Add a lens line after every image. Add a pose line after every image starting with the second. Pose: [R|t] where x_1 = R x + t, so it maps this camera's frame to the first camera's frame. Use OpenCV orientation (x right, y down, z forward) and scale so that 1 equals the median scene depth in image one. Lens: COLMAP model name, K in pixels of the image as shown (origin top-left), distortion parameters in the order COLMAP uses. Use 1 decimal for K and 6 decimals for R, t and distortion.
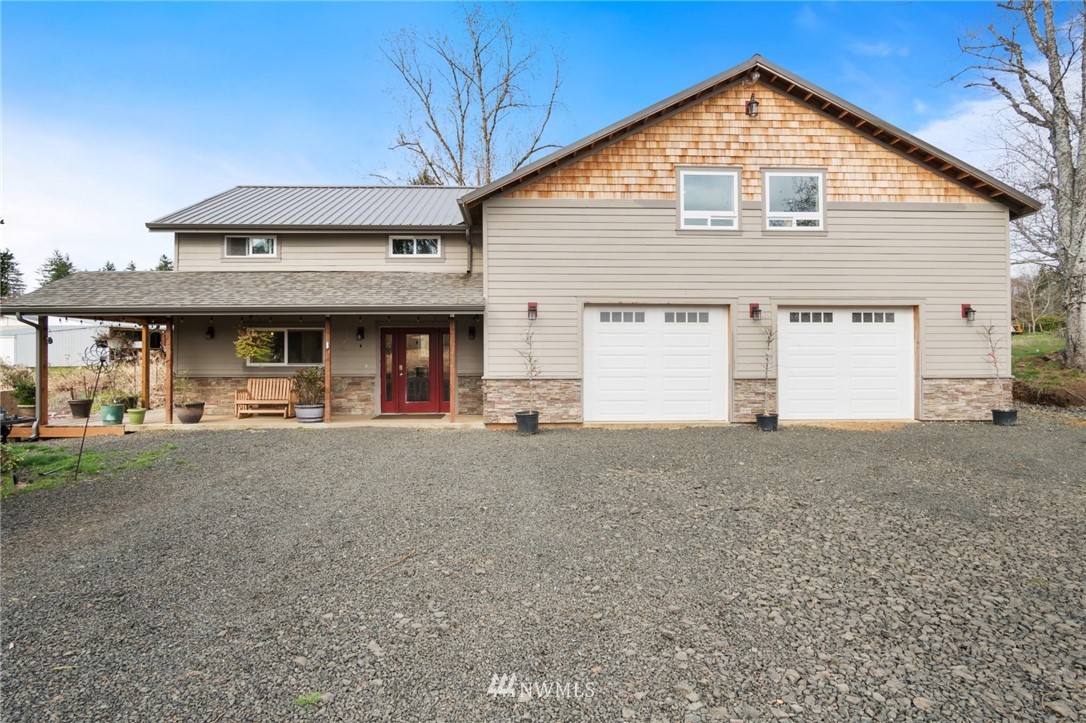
lens RADIAL K [[612.4, 0, 541.8], [0, 612.4, 354.6], [0, 0, 1]] dist [-0.023027, 0.001126]
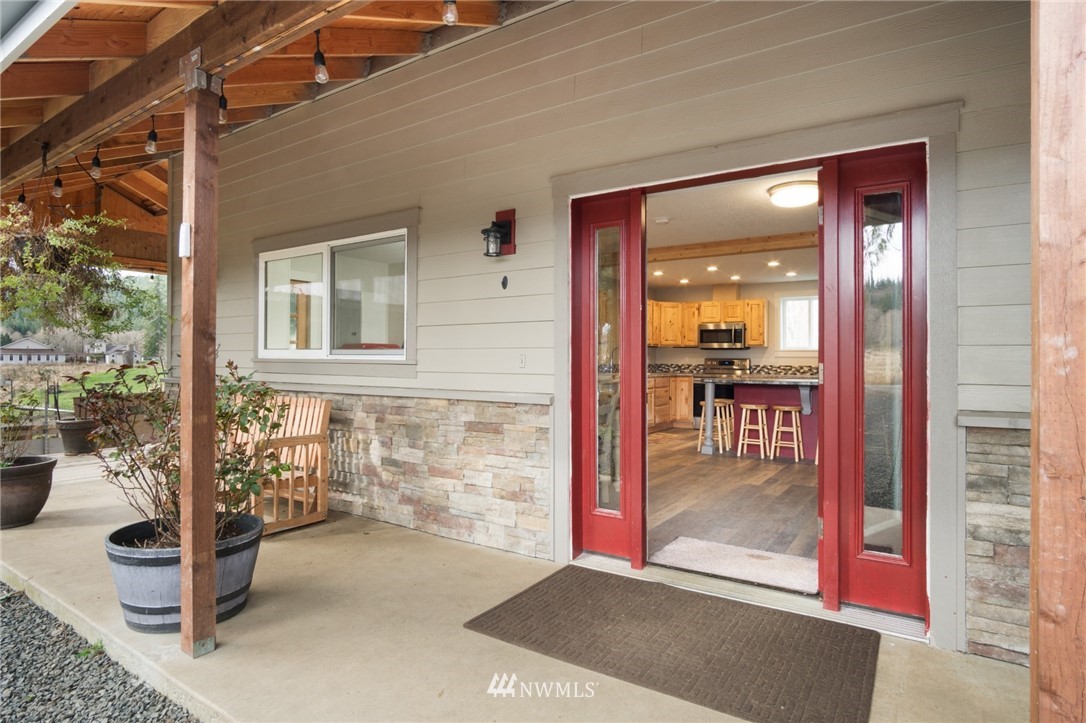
lens RADIAL K [[584.3, 0, 545.5], [0, 584.3, 357.1], [0, 0, 1]] dist [-0.025250, 0.001612]
pose [[0.808770, 0.003538, -0.588115, -0.153805], [-0.006079, 0.999979, -0.002344, 0.019678], [0.588094, 0.005471, 0.808774, 0.903433]]
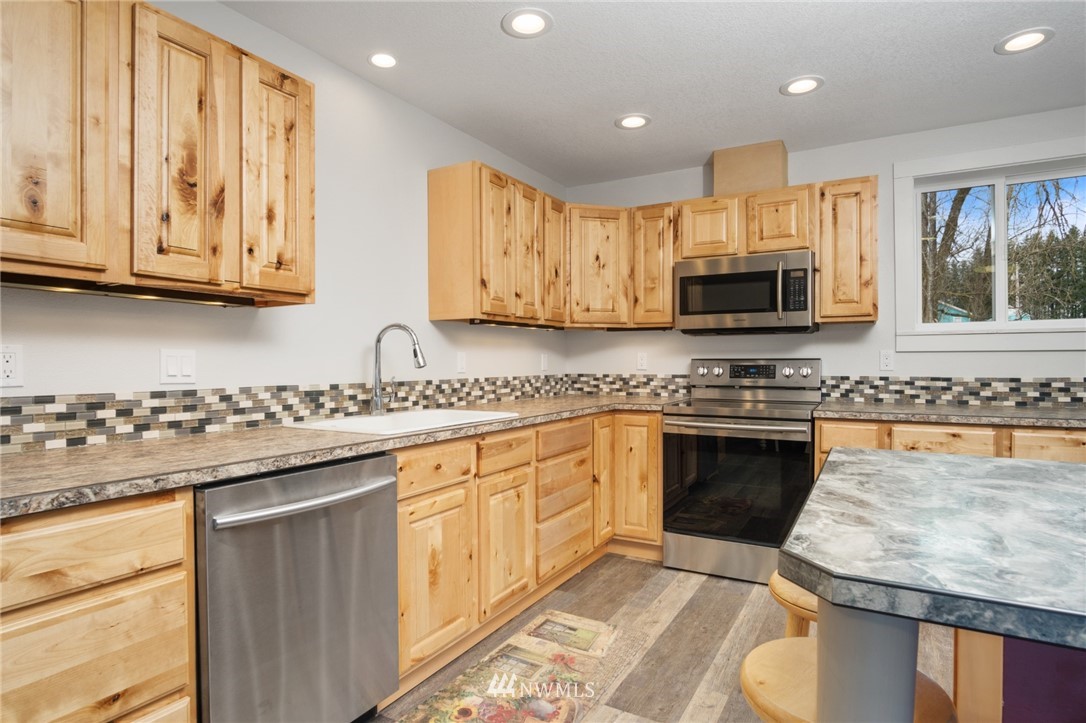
lens RADIAL K [[584.3, 0, 541.0], [0, 584.3, 366.7], [0, 0, 1]] dist [-0.025250, 0.001612]
pose [[0.845518, -0.000048, -0.533947, -0.205146], [0.006452, 0.999928, 0.010127, 0.019400], [0.533908, -0.012007, 0.845457, 1.027569]]
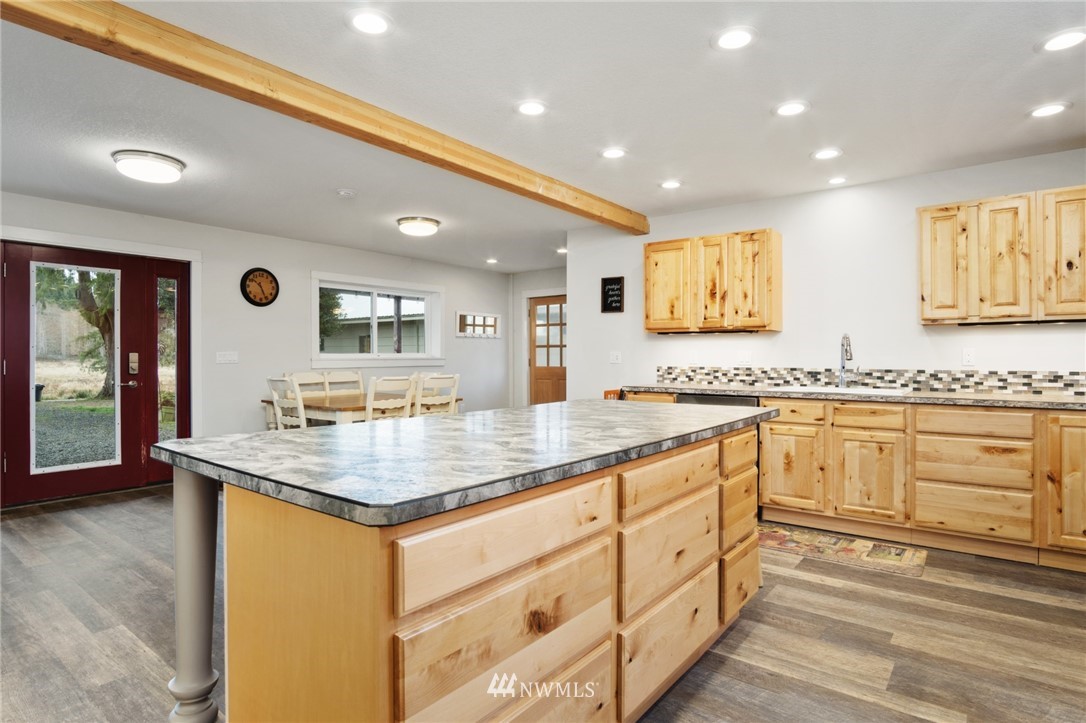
lens RADIAL K [[584.3, 0, 546.4], [0, 584.3, 361.2], [0, 0, 1]] dist [-0.025250, 0.001612]
pose [[-0.645150, 0.002231, -0.764053, -0.150838], [0.000216, 0.999996, 0.002737, 0.019881], [0.764056, 0.001601, -0.645148, 1.084455]]
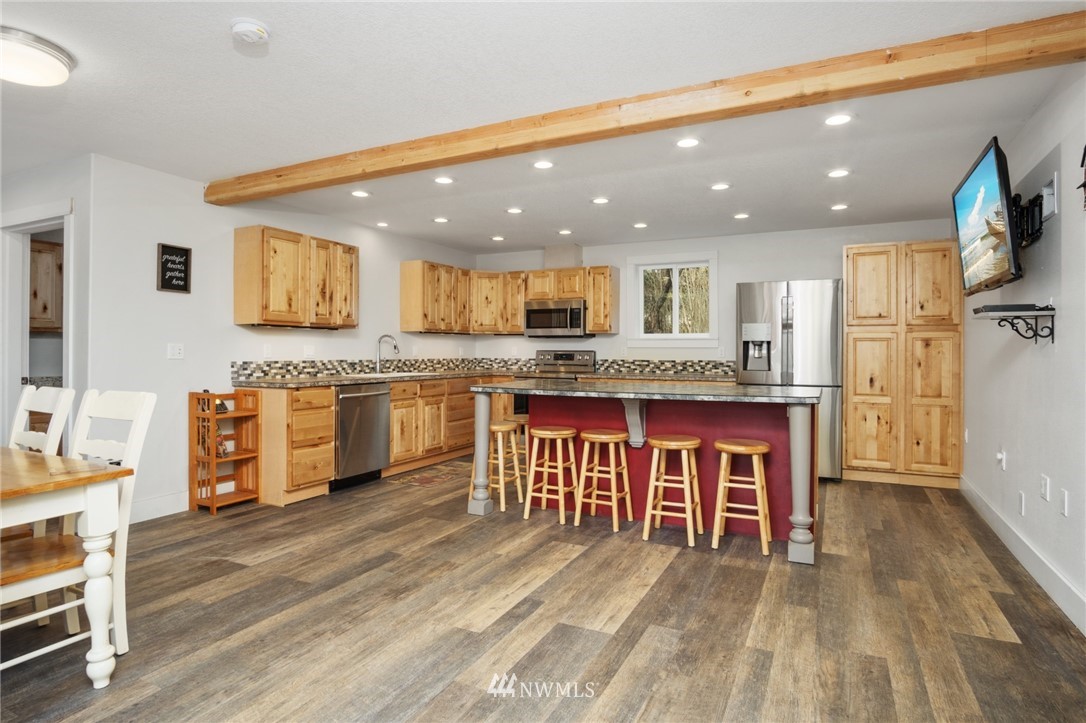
lens RADIAL K [[584.3, 0, 541.4], [0, 584.3, 353.9], [0, 0, 1]] dist [-0.025250, 0.001612]
pose [[0.876889, 0.004138, -0.480675, -0.157356], [-0.001269, 0.999979, 0.006294, 0.019242], [0.480691, -0.004909, 0.876876, 0.973939]]
